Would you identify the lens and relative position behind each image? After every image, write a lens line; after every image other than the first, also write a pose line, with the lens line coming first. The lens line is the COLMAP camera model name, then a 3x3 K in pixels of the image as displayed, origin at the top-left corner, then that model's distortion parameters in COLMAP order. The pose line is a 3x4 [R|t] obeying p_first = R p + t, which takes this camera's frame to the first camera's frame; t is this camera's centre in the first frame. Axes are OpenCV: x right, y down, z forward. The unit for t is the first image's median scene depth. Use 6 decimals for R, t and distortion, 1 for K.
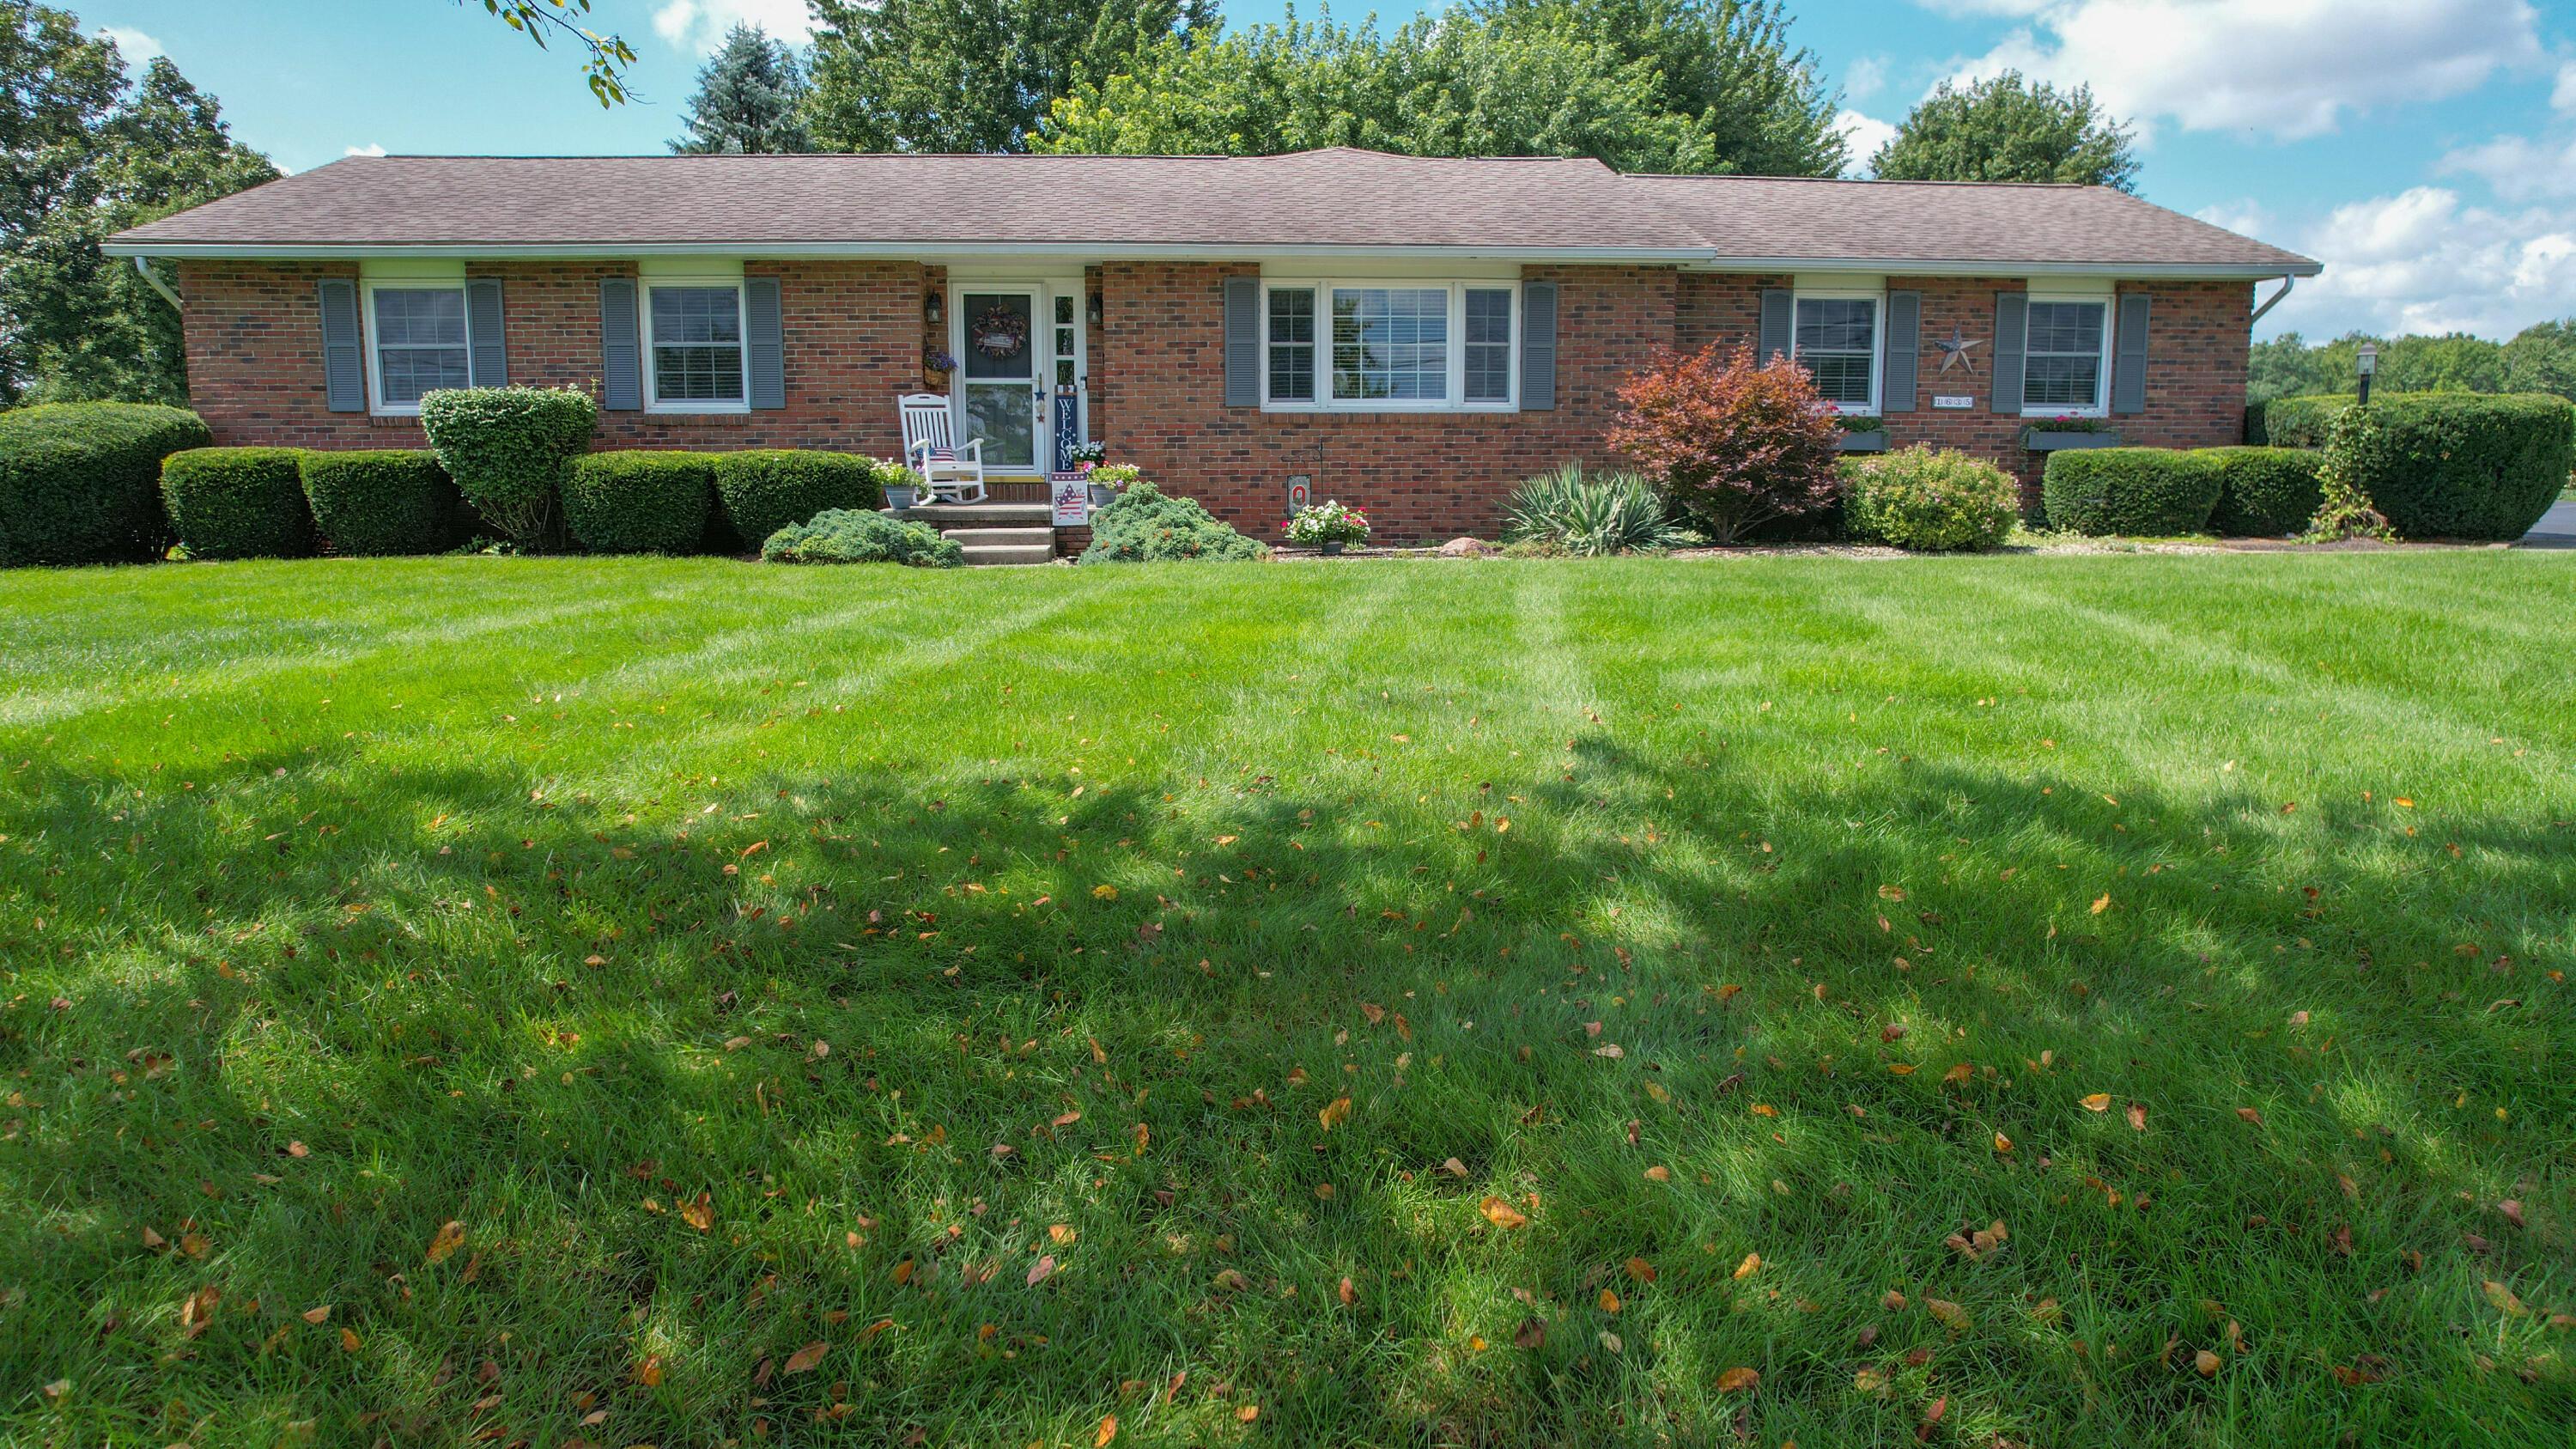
lens RADIAL K [[1658.6, 0, 1288.0], [0, 1658.6, 724.5], [0, 0, 1]] dist [-0.061834, 0.048793]
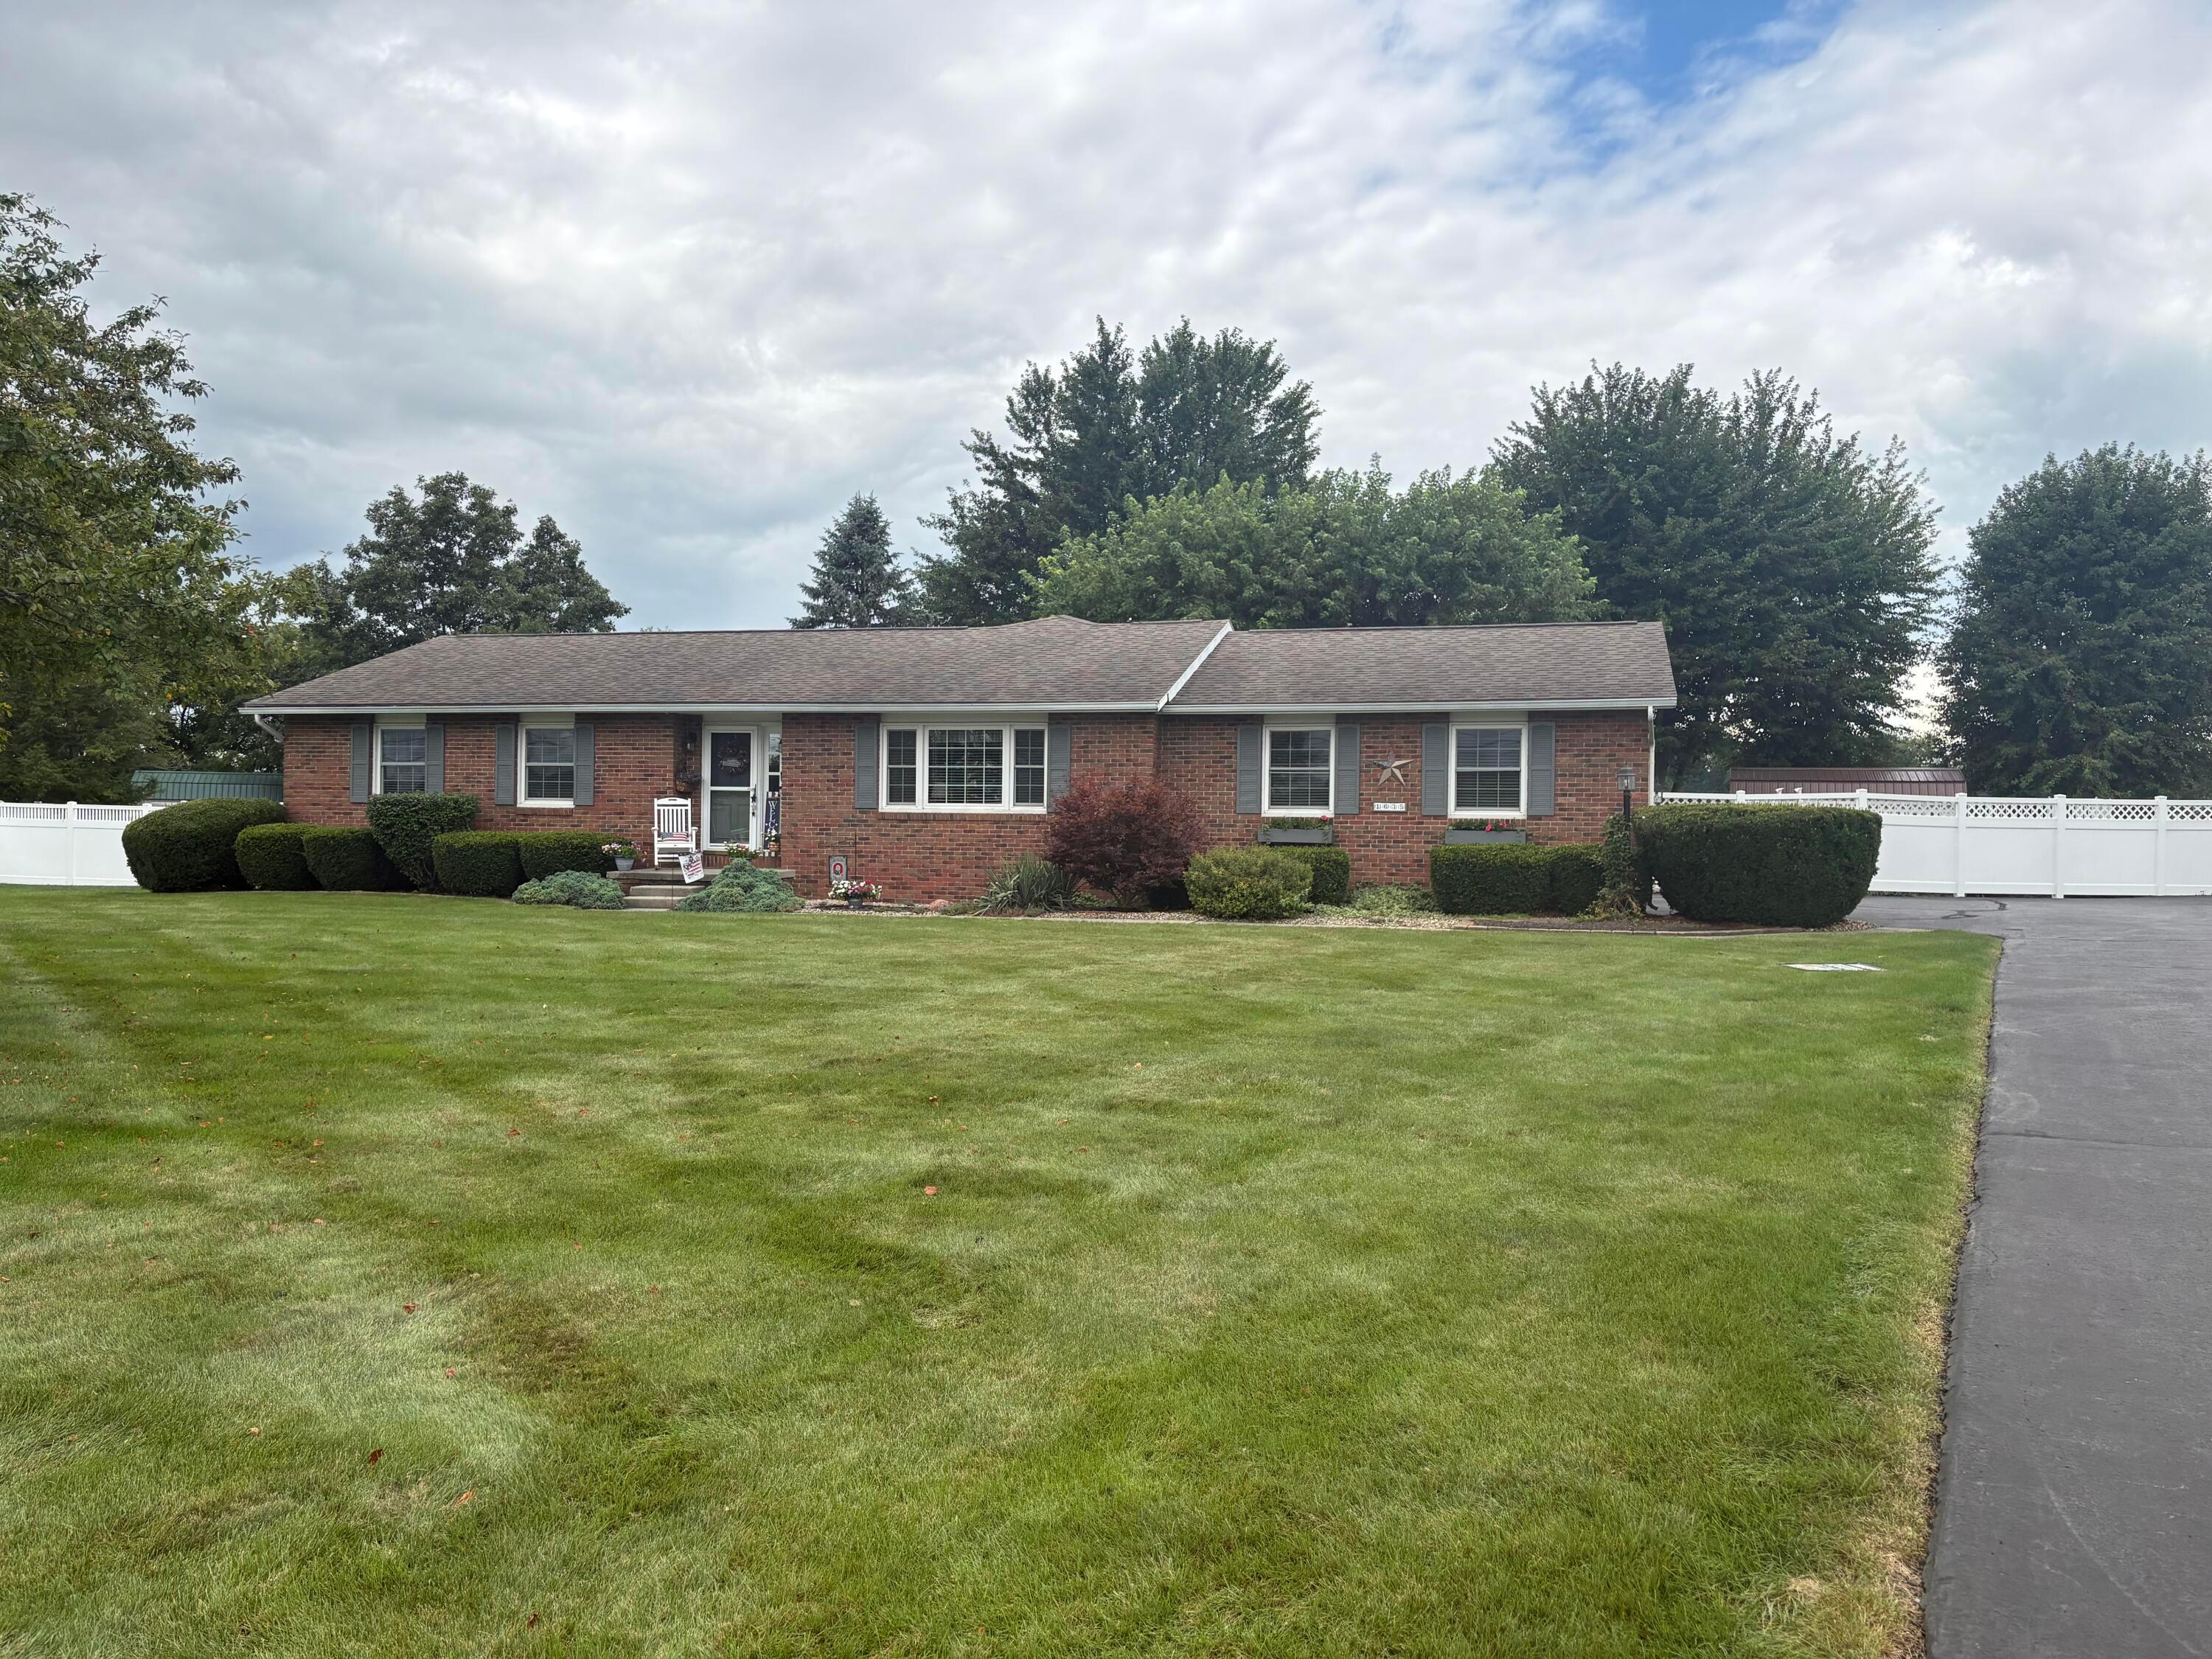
lens RADIAL K [[1629.9, 0, 1106.0], [0, 1629.9, 829.5], [0, 0, 1]] dist [0.002107, -0.000506]
pose [[0.949089, 0.014979, -0.314651, 0.628696], [-0.061821, 0.988301, -0.139422, 0.016540], [0.308882, 0.151776, 0.938912, -0.295254]]
